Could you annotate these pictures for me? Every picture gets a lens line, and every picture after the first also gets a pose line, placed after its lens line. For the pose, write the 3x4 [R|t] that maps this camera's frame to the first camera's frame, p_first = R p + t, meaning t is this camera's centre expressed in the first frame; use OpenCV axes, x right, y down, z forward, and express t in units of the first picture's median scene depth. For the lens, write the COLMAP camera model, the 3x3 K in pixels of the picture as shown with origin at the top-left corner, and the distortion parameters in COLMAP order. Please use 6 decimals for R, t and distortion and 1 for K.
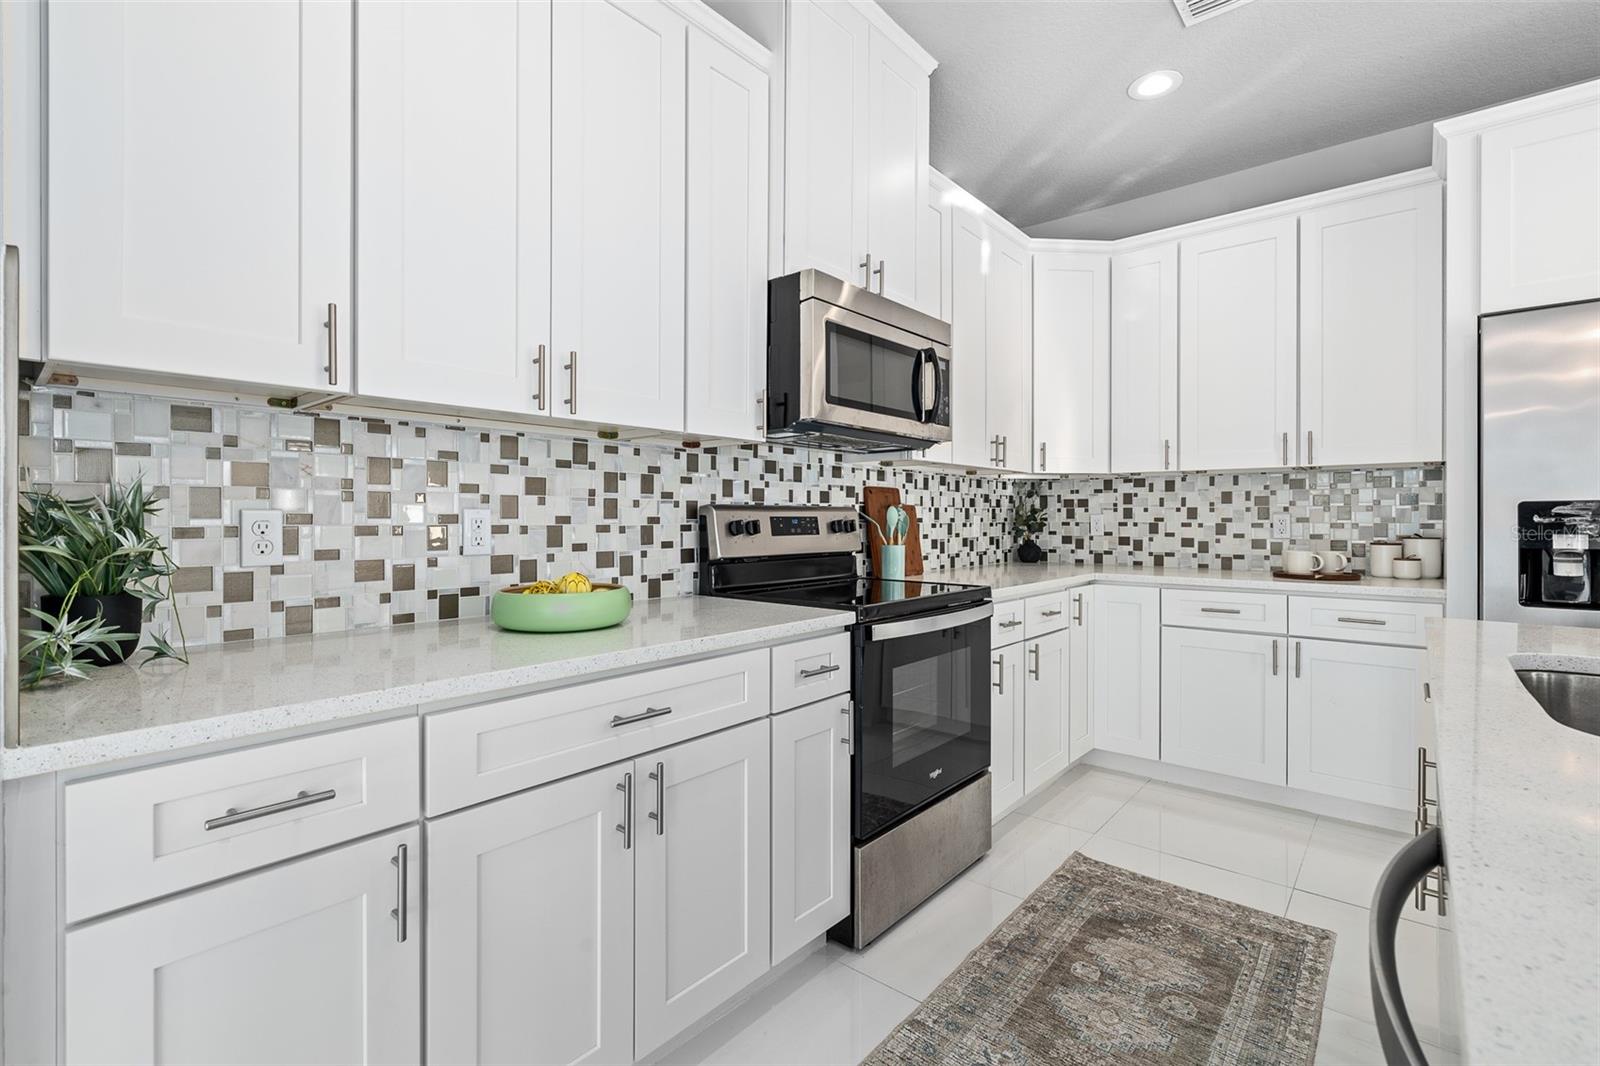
lens RADIAL K [[721.9, 0, 794.0], [0, 721.9, 521.9], [0, 0, 1]] dist [0.001434, 0.001112]
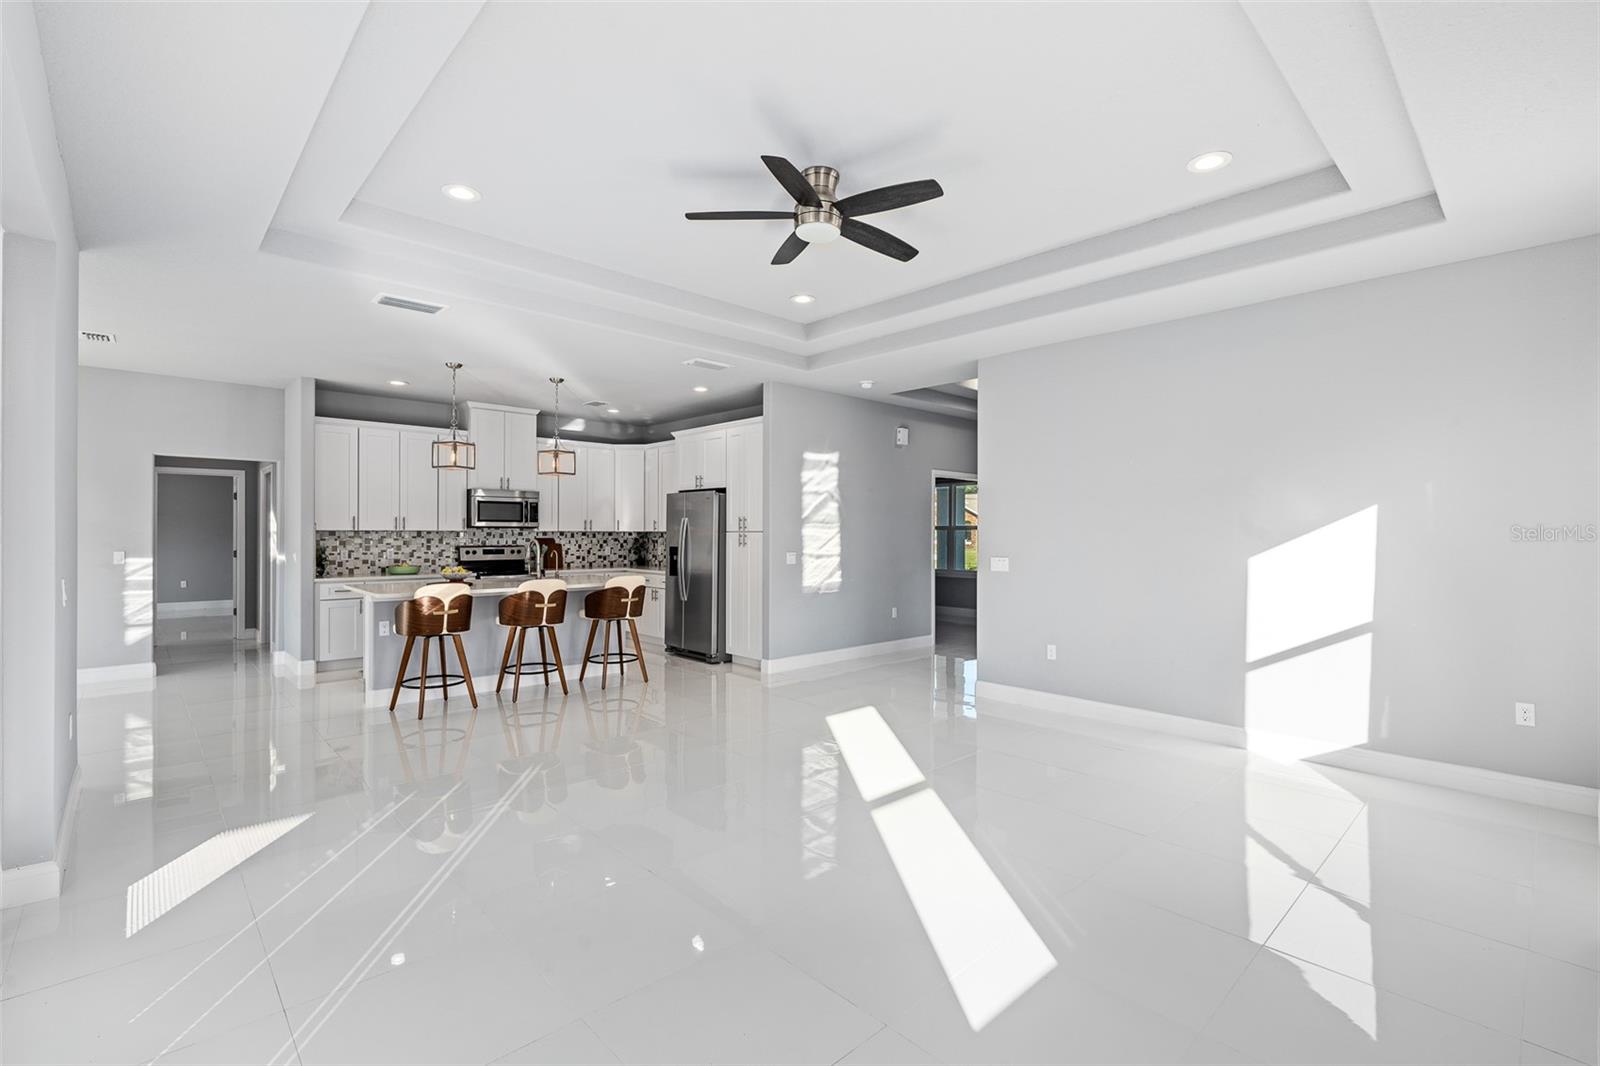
lens RADIAL K [[721.9, 0, 799.7], [0, 721.9, 537.4], [0, 0, 1]] dist [0.001434, 0.001112]
pose [[0.994217, 0.007338, -0.107137, 1.960499], [-0.006638, 0.999954, 0.006893, -0.103447], [0.107183, -0.006142, 0.994220, -2.431309]]
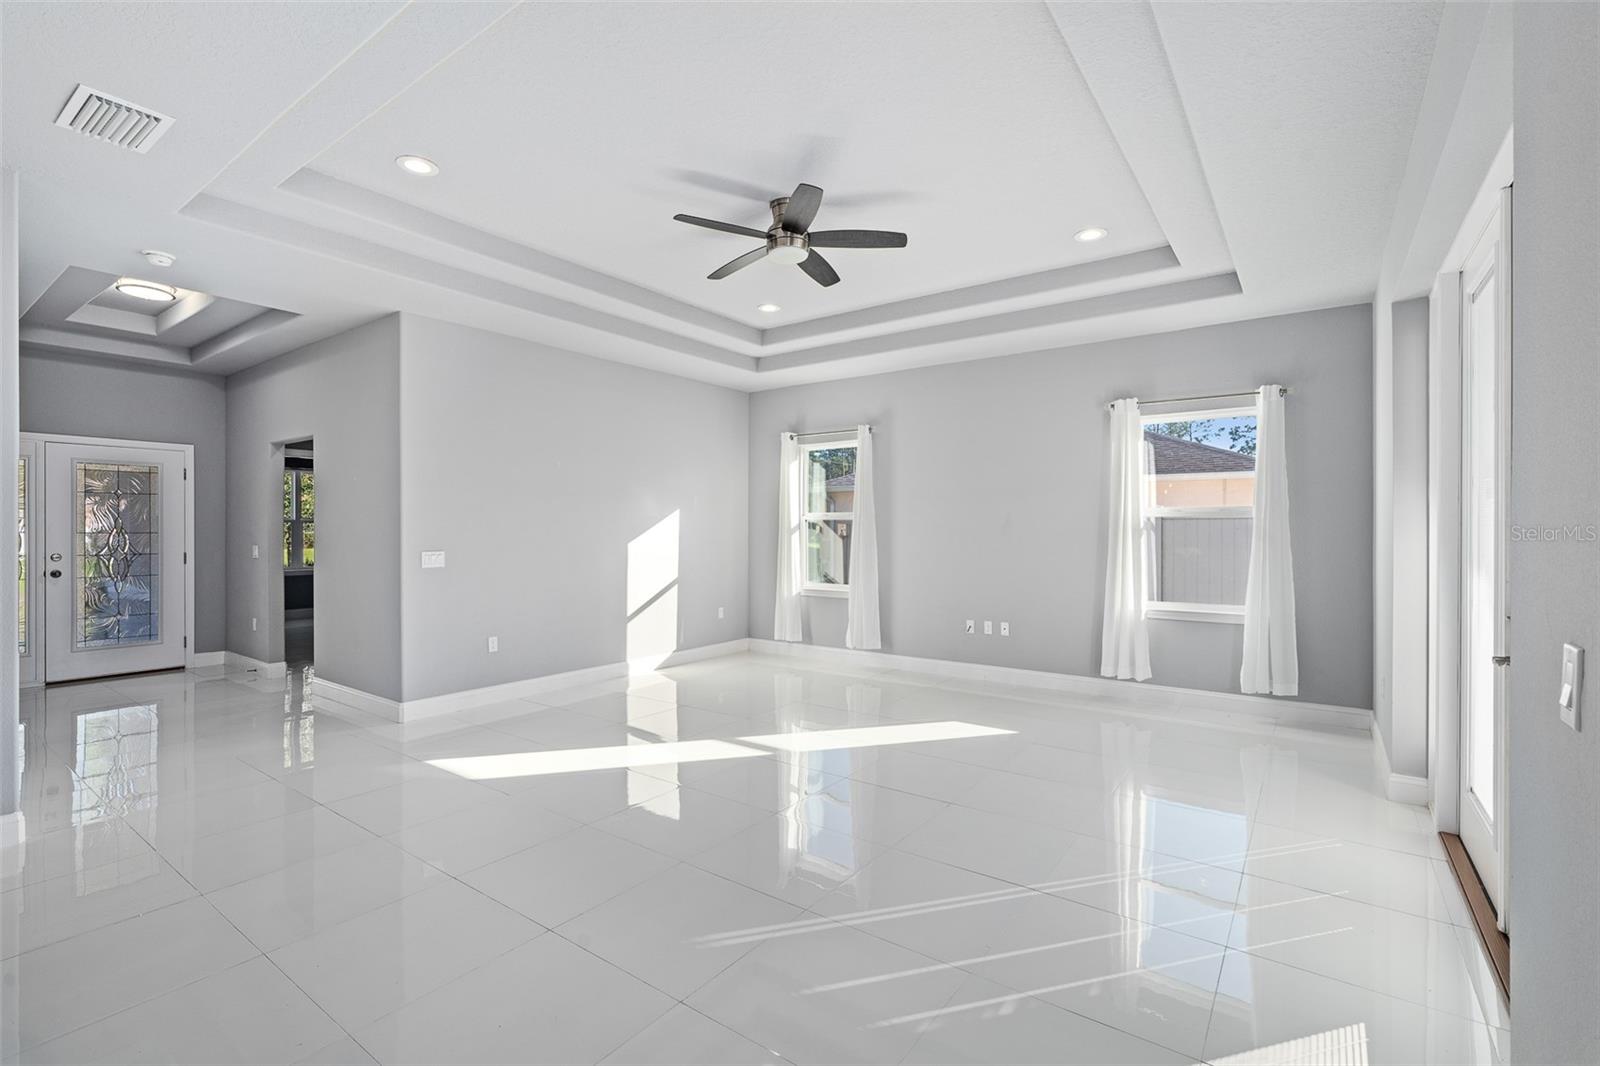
lens RADIAL K [[721.9, 0, 796.9], [0, 721.9, 536.3], [0, 0, 1]] dist [0.001434, 0.001112]
pose [[-0.087339, 0.000326, 0.996179, 0.135360], [-0.002146, 0.999998, -0.000515, -0.067805], [-0.996176, -0.002183, -0.087338, -0.793431]]
